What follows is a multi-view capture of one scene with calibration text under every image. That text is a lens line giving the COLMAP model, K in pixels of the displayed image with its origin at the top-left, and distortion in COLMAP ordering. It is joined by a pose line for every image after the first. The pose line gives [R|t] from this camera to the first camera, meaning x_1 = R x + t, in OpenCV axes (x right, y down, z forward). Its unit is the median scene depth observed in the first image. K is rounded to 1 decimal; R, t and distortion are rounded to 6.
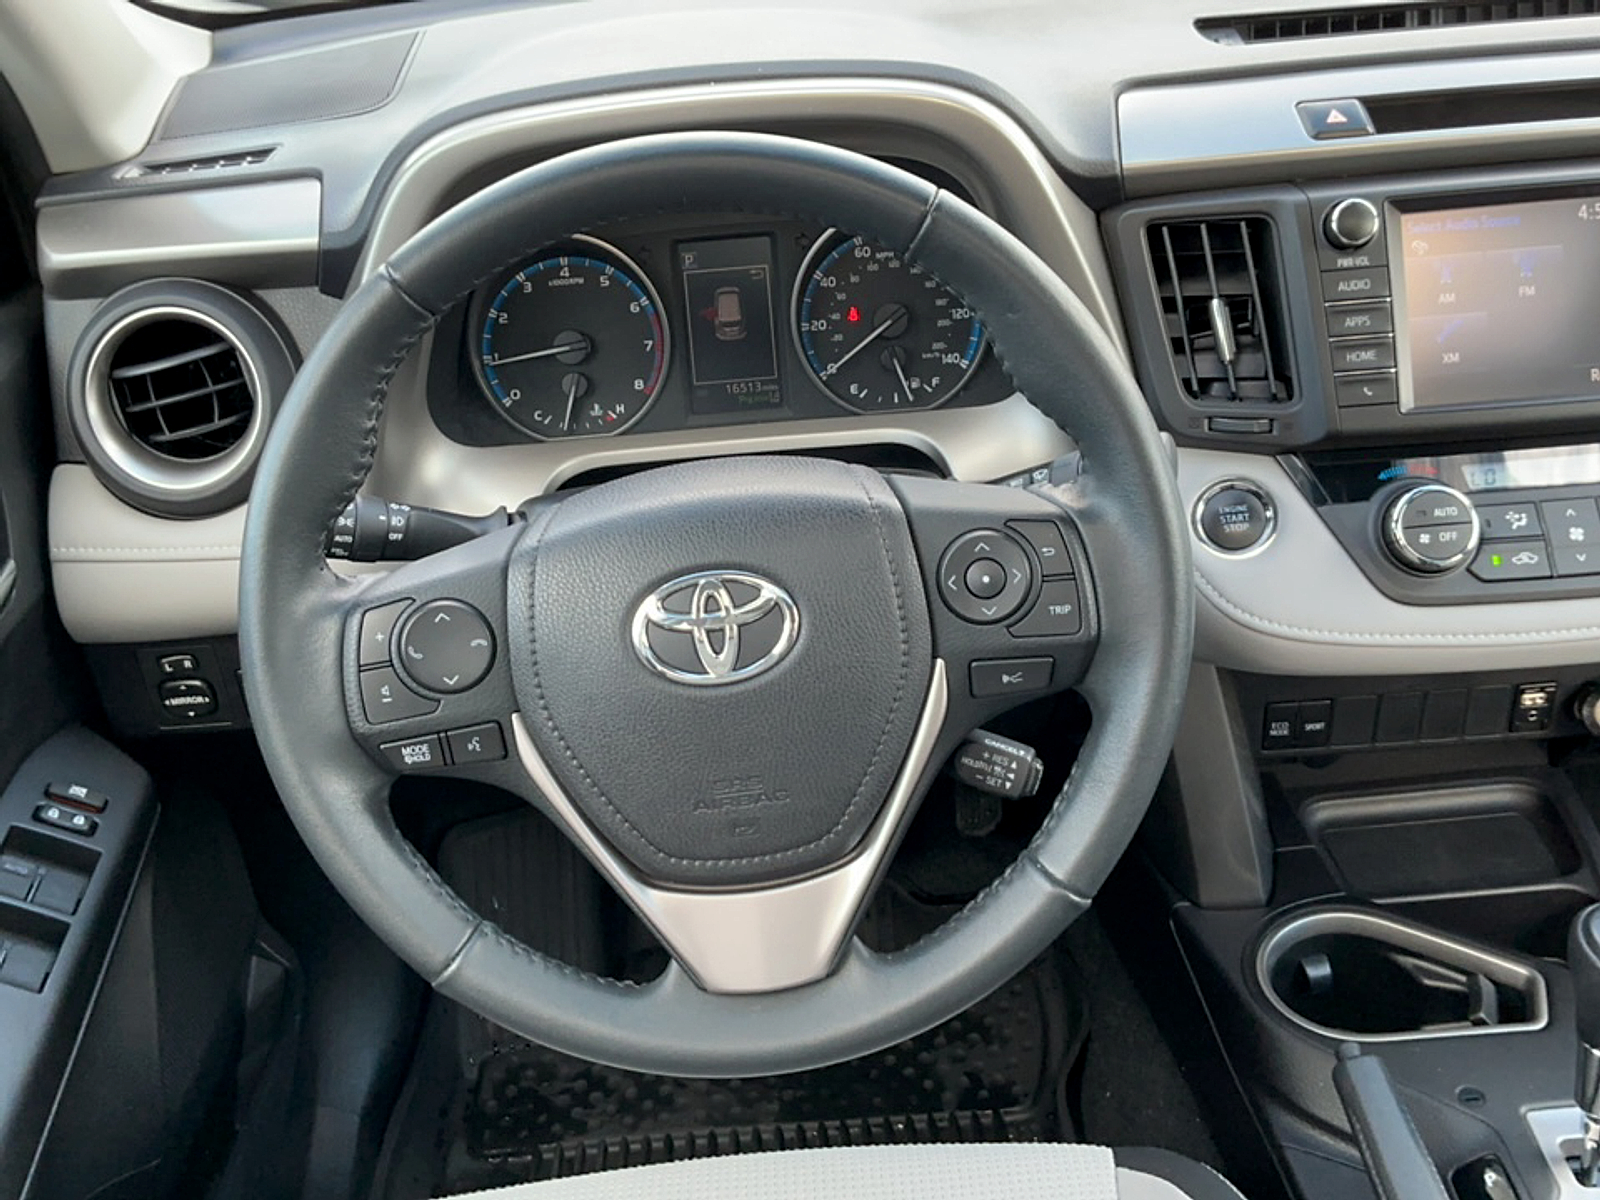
lens RADIAL K [[1574.4, 0, 804.1], [0, 1574.4, 616.3], [0, 0, 1]] dist [-0.011053, 0.000000]
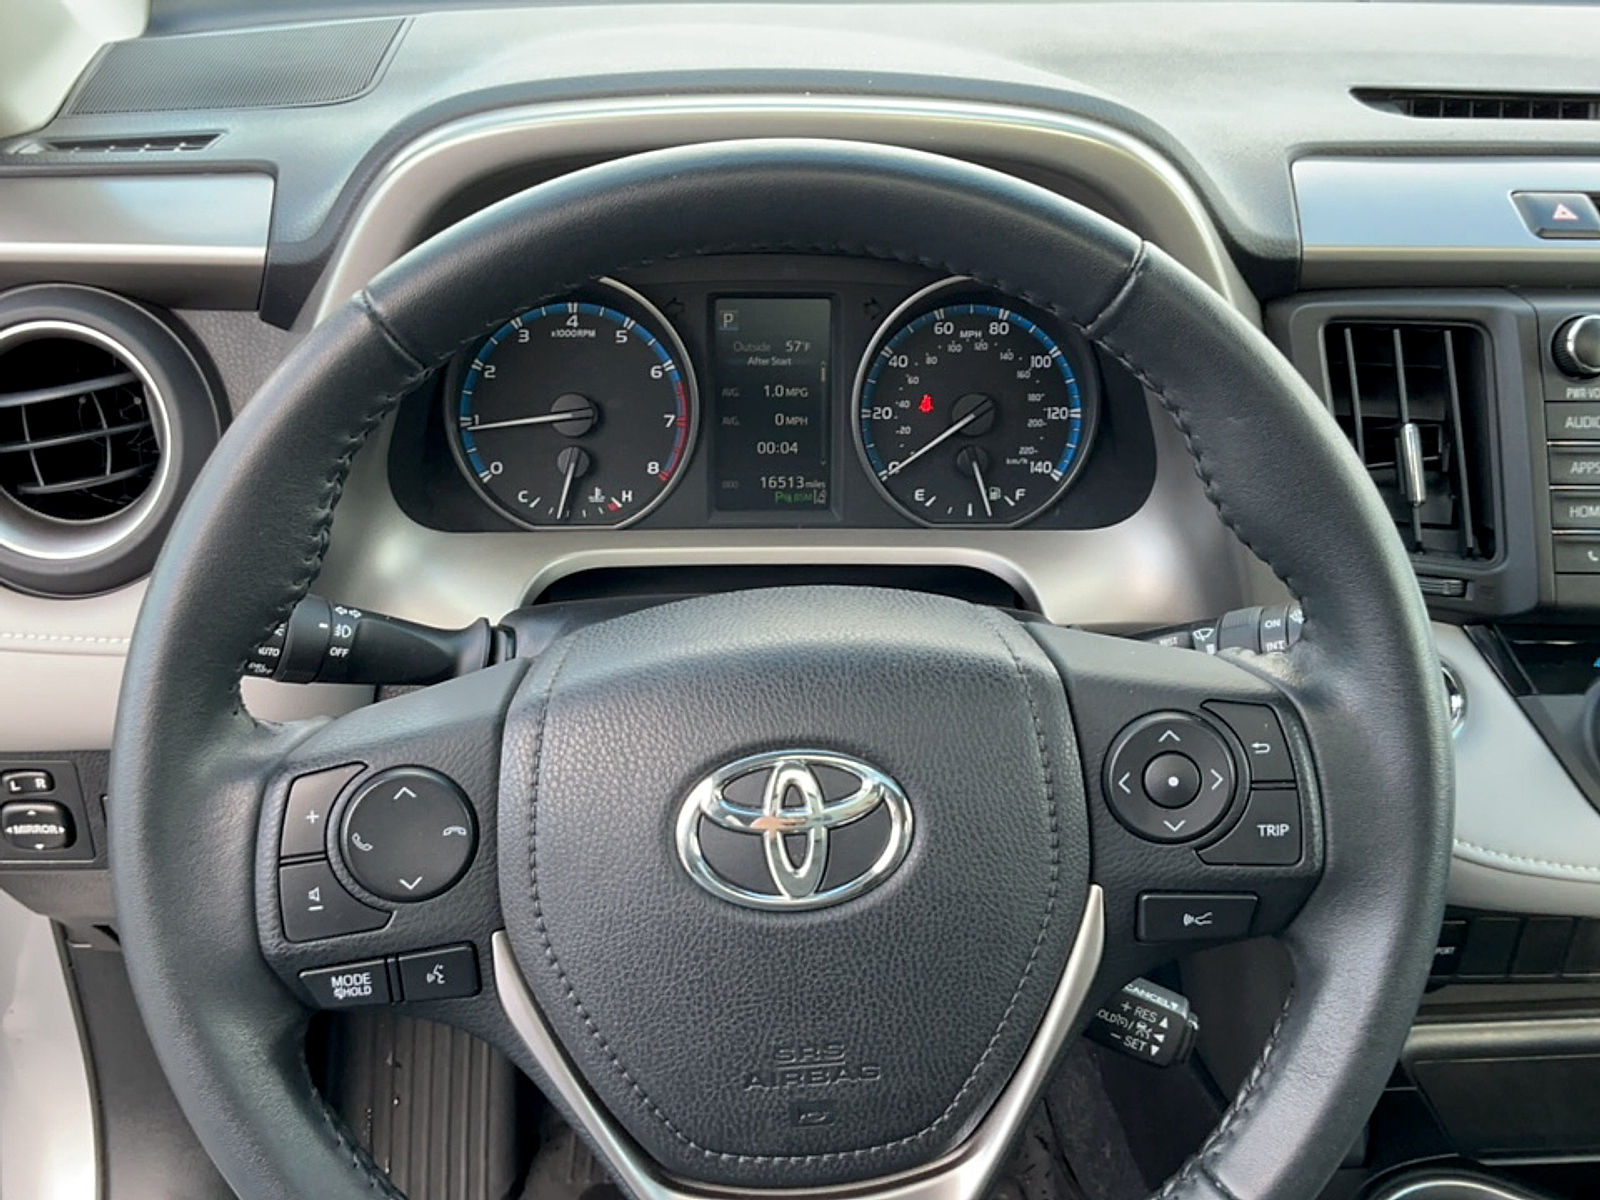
lens RADIAL K [[1574.4, 0, 808.4], [0, 1574.4, 615.9], [0, 0, 1]] dist [-0.011053, 0.000000]
pose [[0.995319, 0.074652, 0.061374, -0.076018], [-0.071540, 0.996110, -0.051445, -0.039978], [-0.064976, 0.046814, 0.996788, 0.217954]]
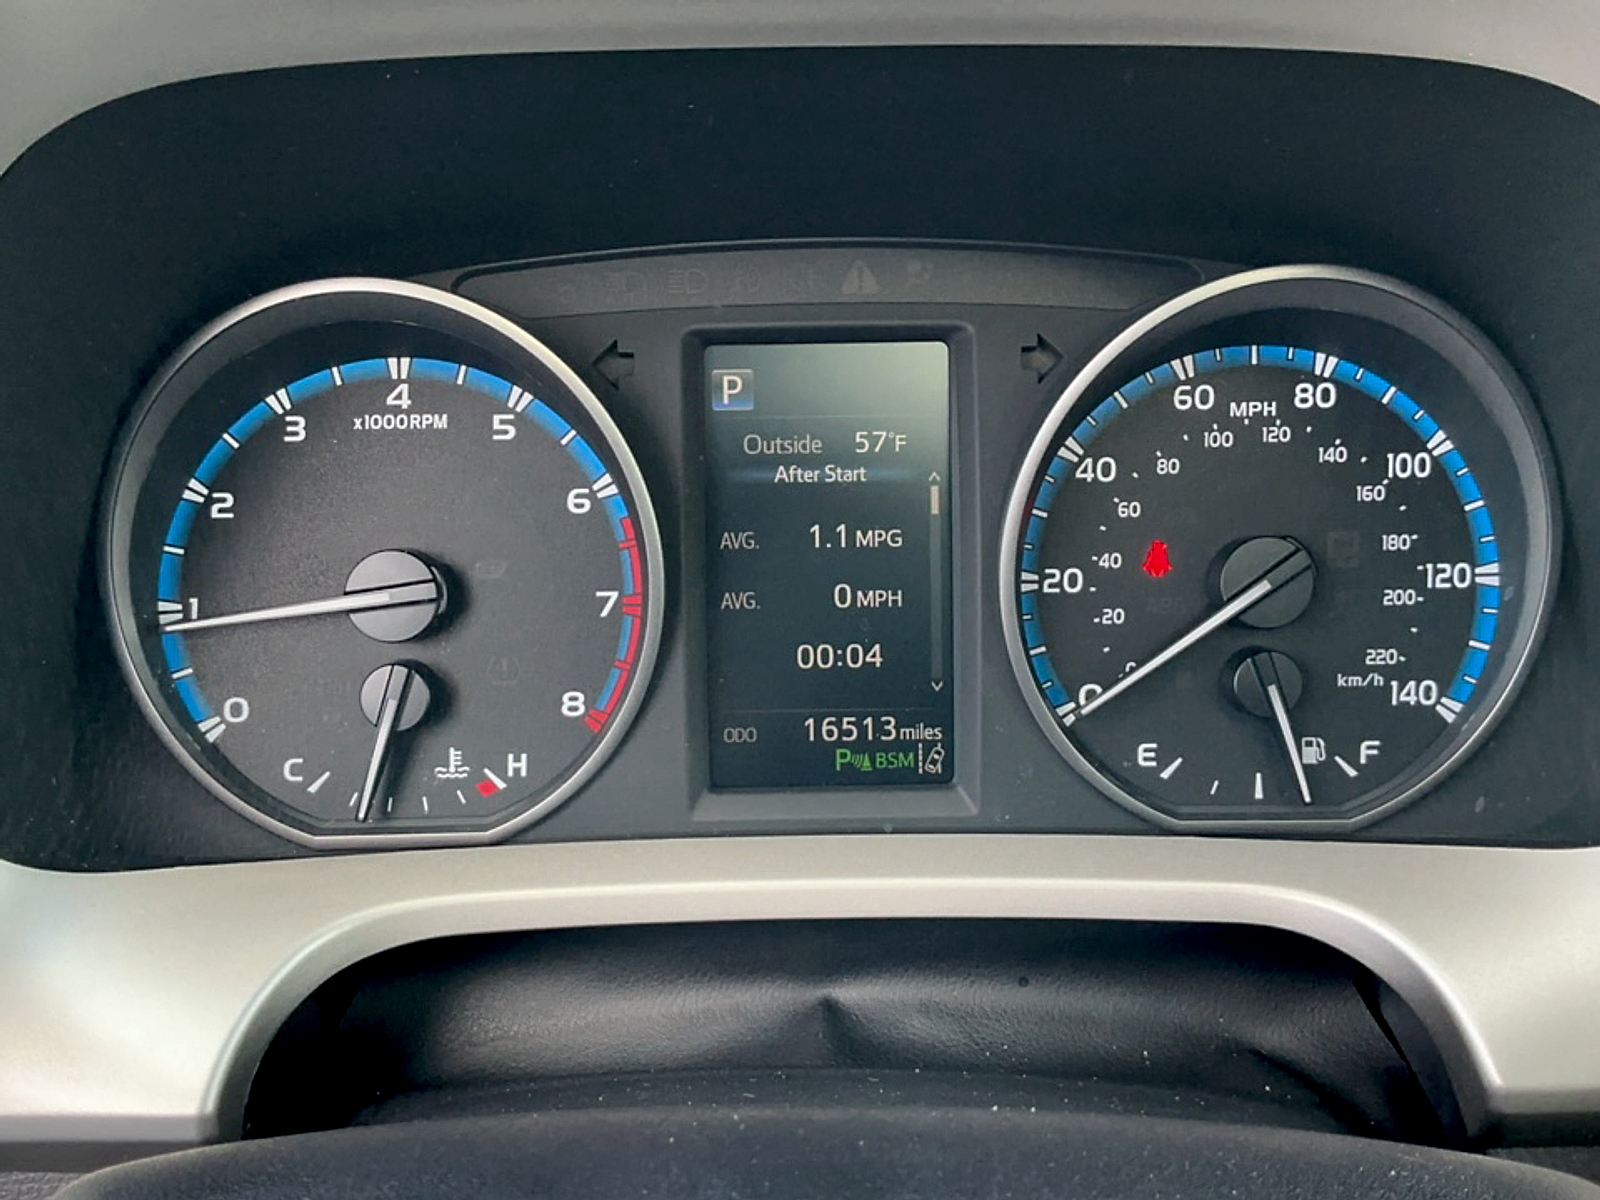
lens RADIAL K [[1574.4, 0, 804.7], [0, 1574.4, 588.7], [0, 0, 1]] dist [-0.011053, 0.000000]
pose [[0.997736, 0.067238, -0.001470, -0.055830], [-0.066779, 0.987854, -0.140303, -0.136565], [-0.007982, 0.140083, 0.990108, 0.679976]]
